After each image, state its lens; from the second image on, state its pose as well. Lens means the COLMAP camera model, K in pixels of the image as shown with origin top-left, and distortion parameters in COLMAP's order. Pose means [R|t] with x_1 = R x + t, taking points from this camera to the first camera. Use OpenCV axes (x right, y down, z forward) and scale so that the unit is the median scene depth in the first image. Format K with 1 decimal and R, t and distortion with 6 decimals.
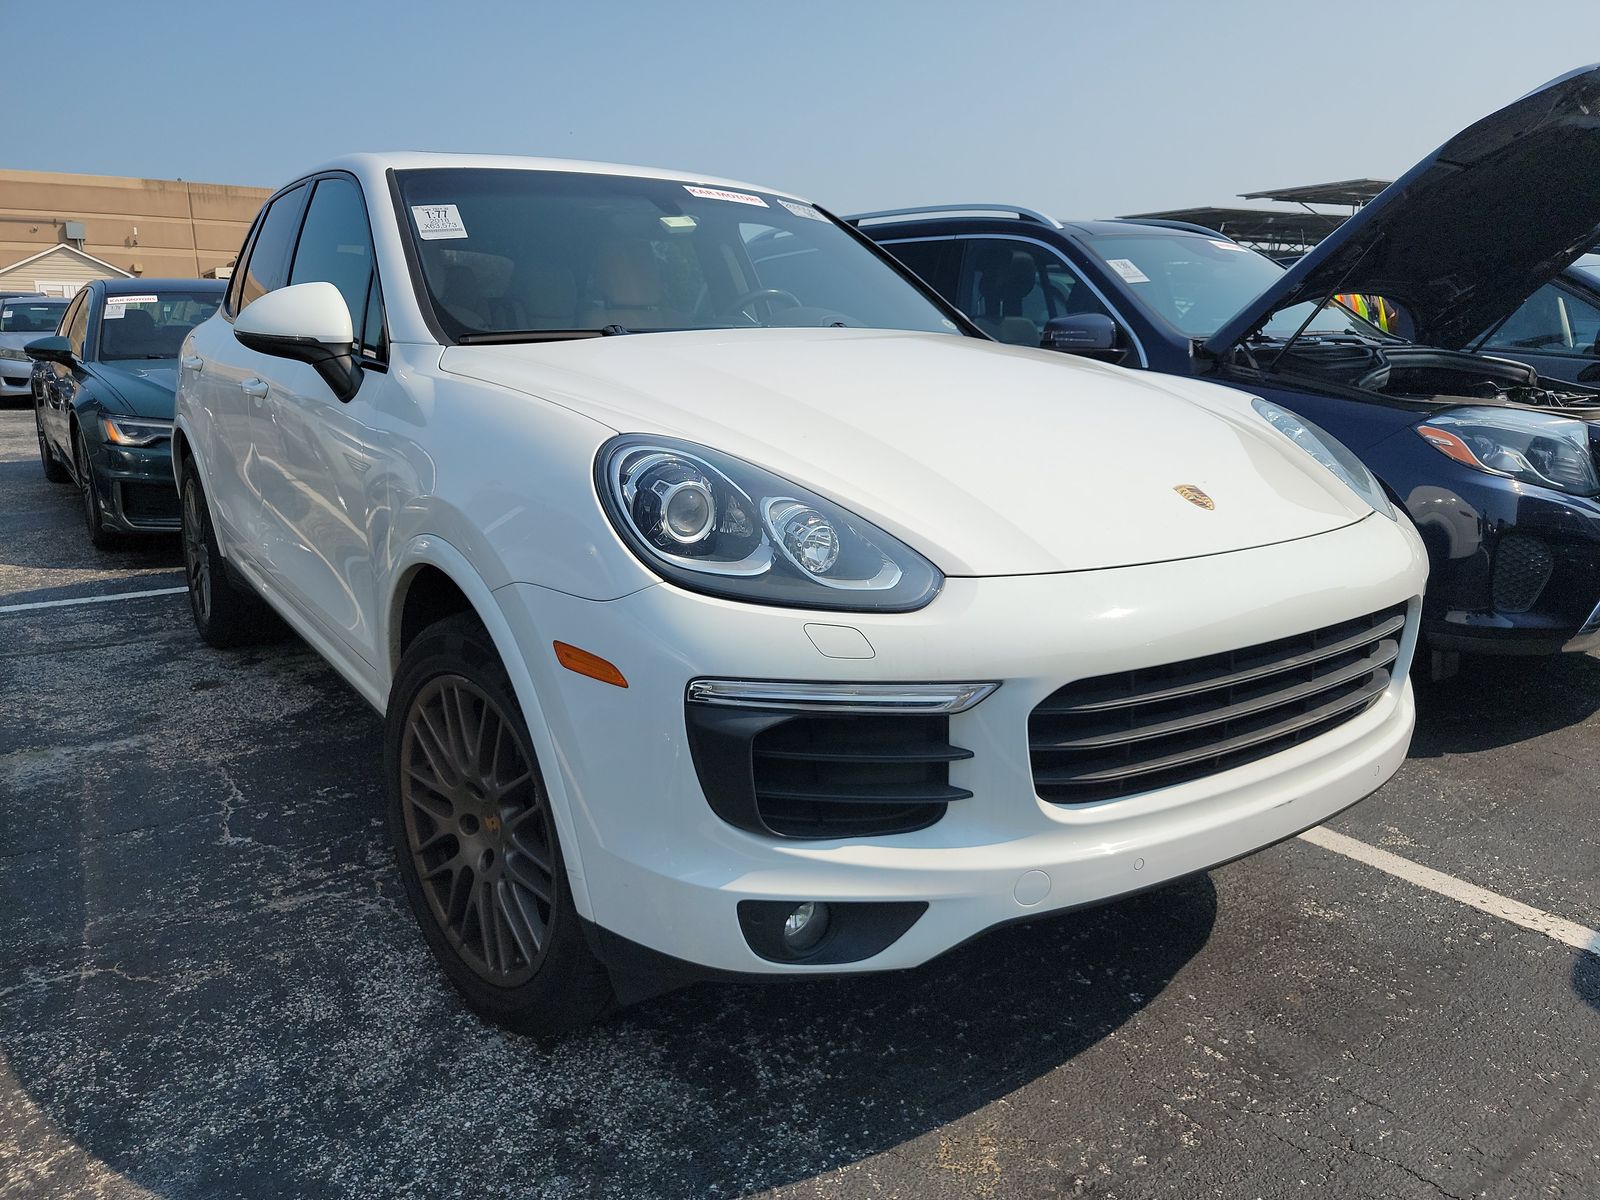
lens RADIAL K [[1127.0, 0, 795.6], [0, 1127.0, 611.8], [0, 0, 1]] dist [0.011784, -0.002578]
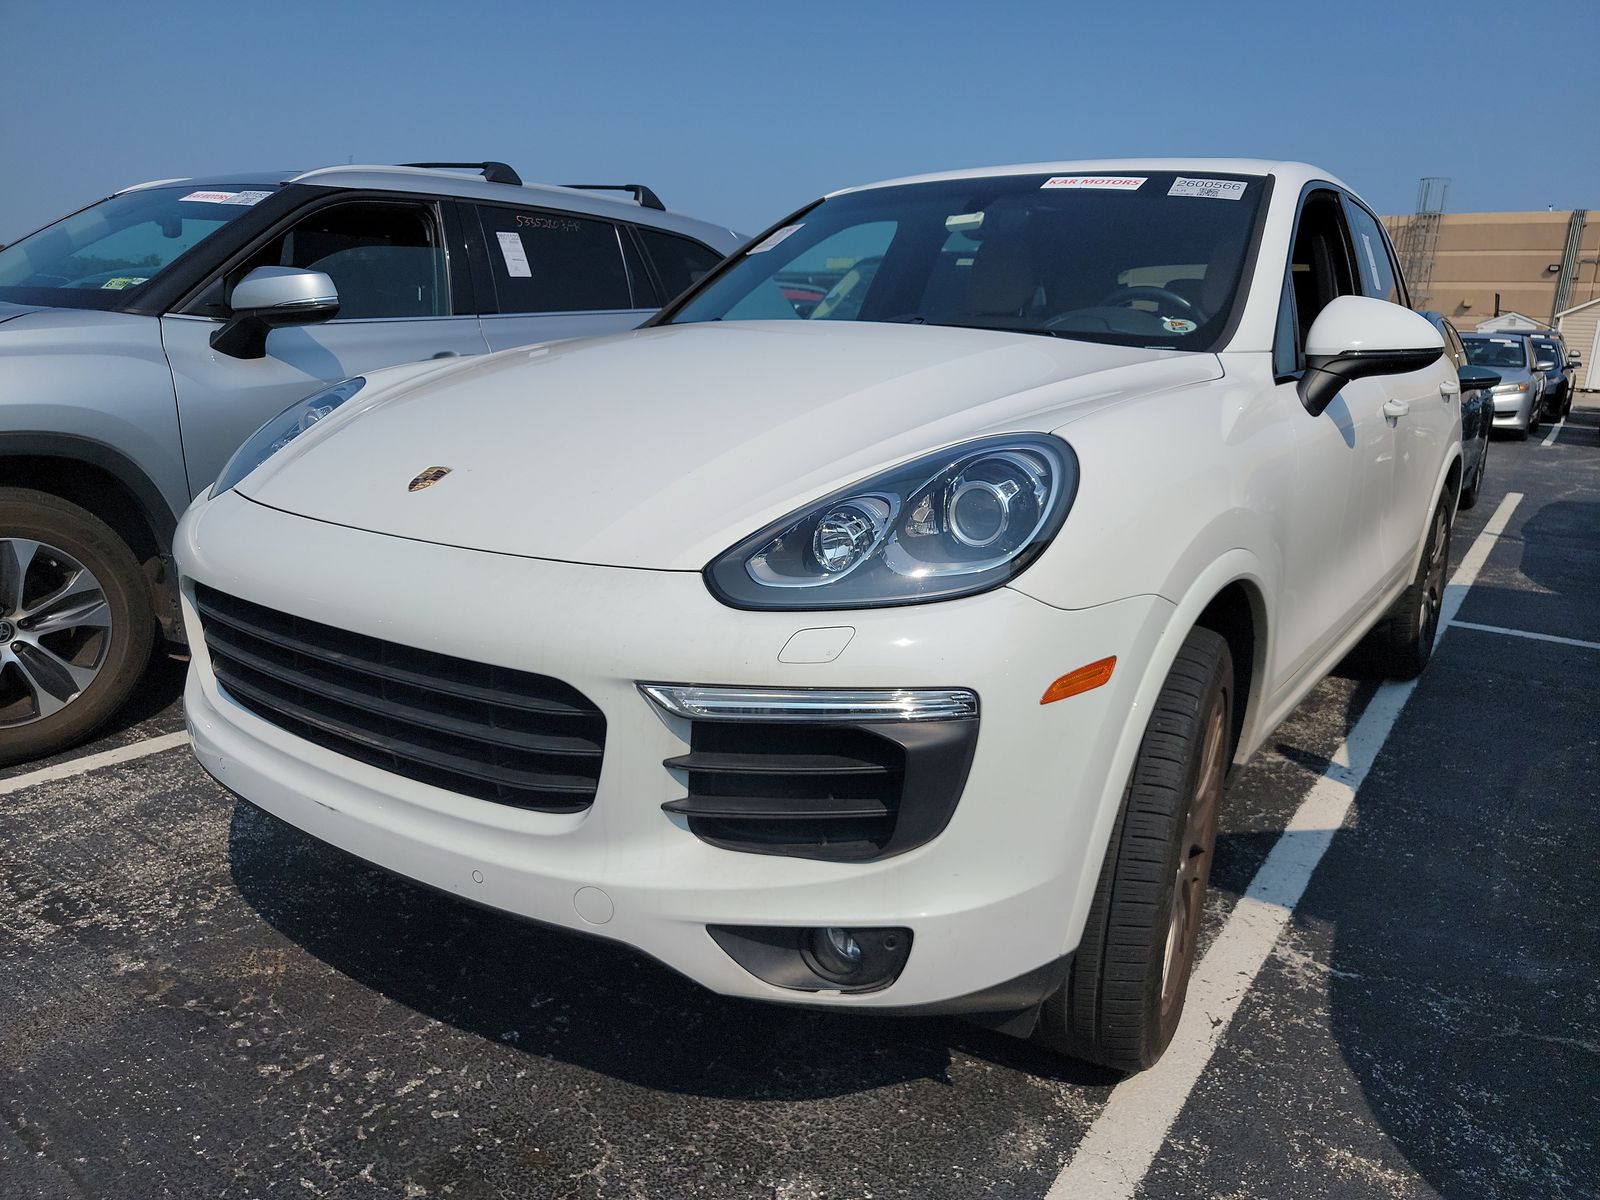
lens RADIAL K [[1107.0, 0, 794.6], [0, 1107.0, 580.9], [0, 0, 1]] dist [0.013117, 0.000520]
pose [[0.342942, 0.211984, -0.915125, 1.066302], [-0.255560, 0.958513, 0.126264, -0.173521], [0.903925, 0.190568, 0.382889, 0.753670]]
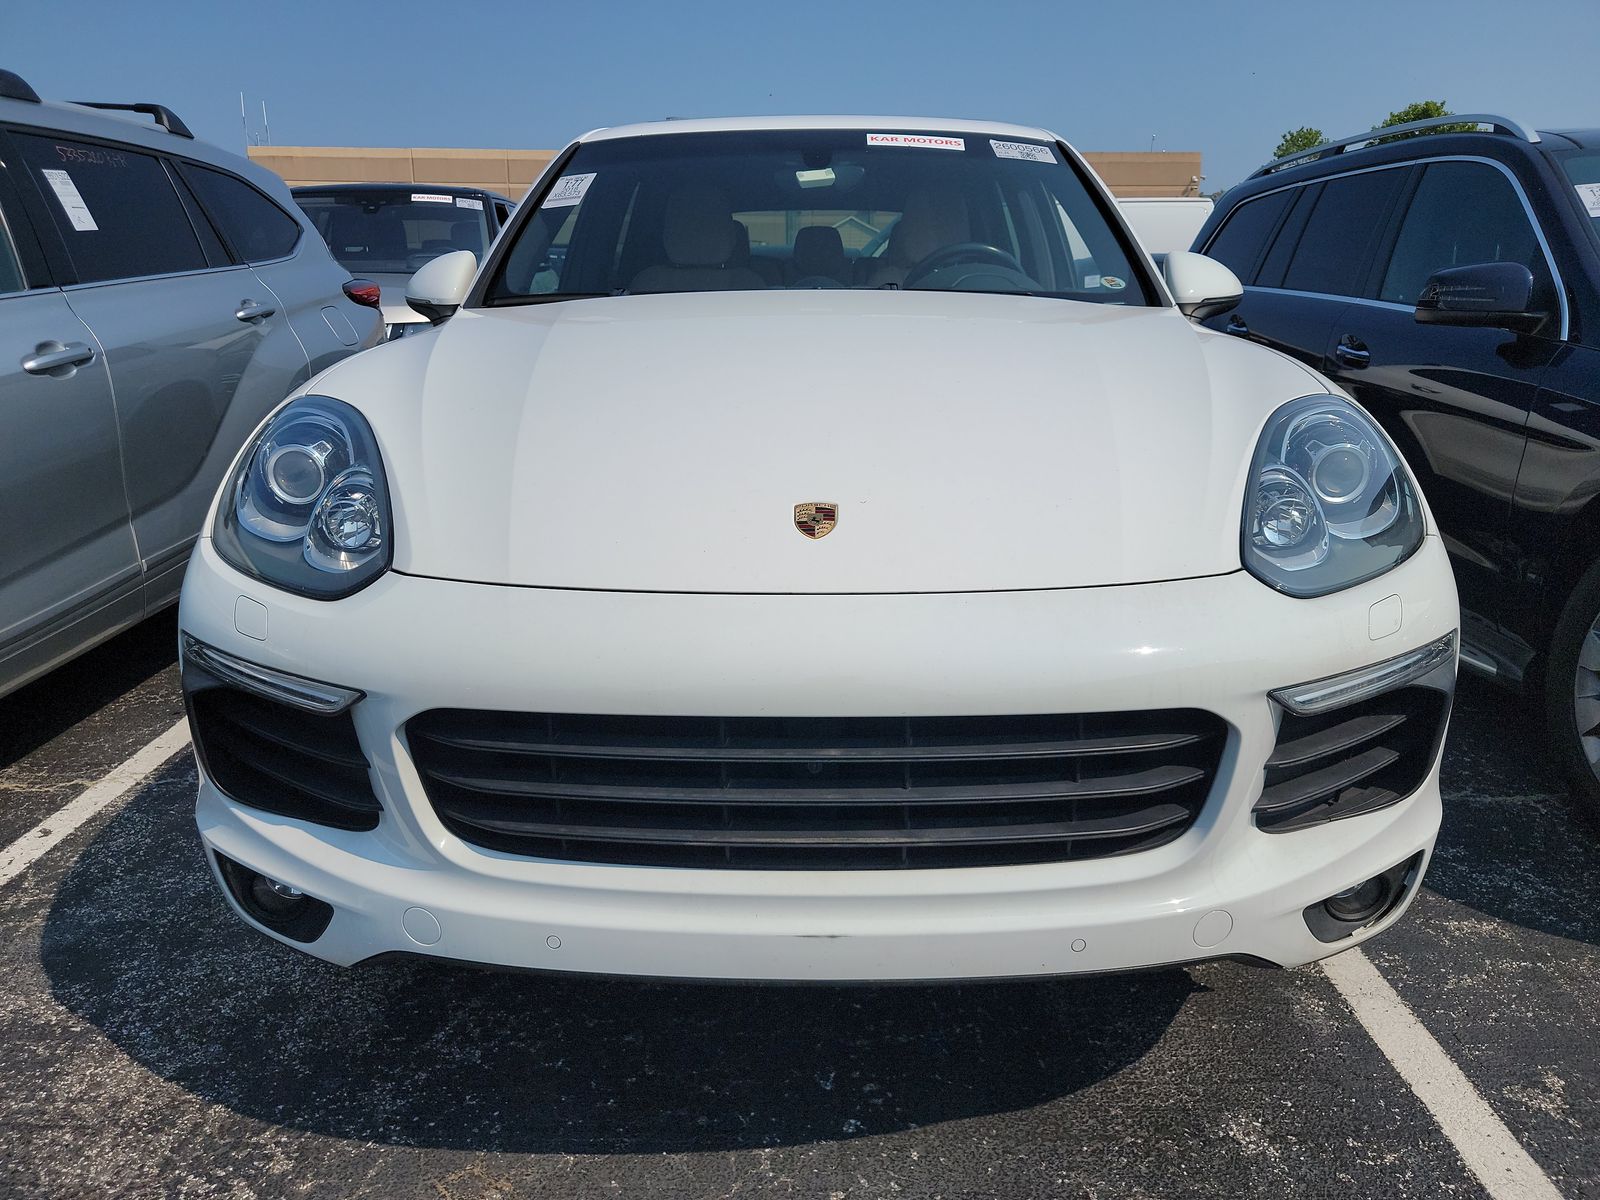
lens RADIAL K [[1127.0, 0, 795.6], [0, 1127.0, 611.8], [0, 0, 1]] dist [0.011784, -0.002578]
pose [[0.813286, 0.159083, -0.559695, 0.634137], [-0.135815, 0.987230, 0.083251, -0.082526], [0.565792, 0.008308, 0.824506, 0.289336]]
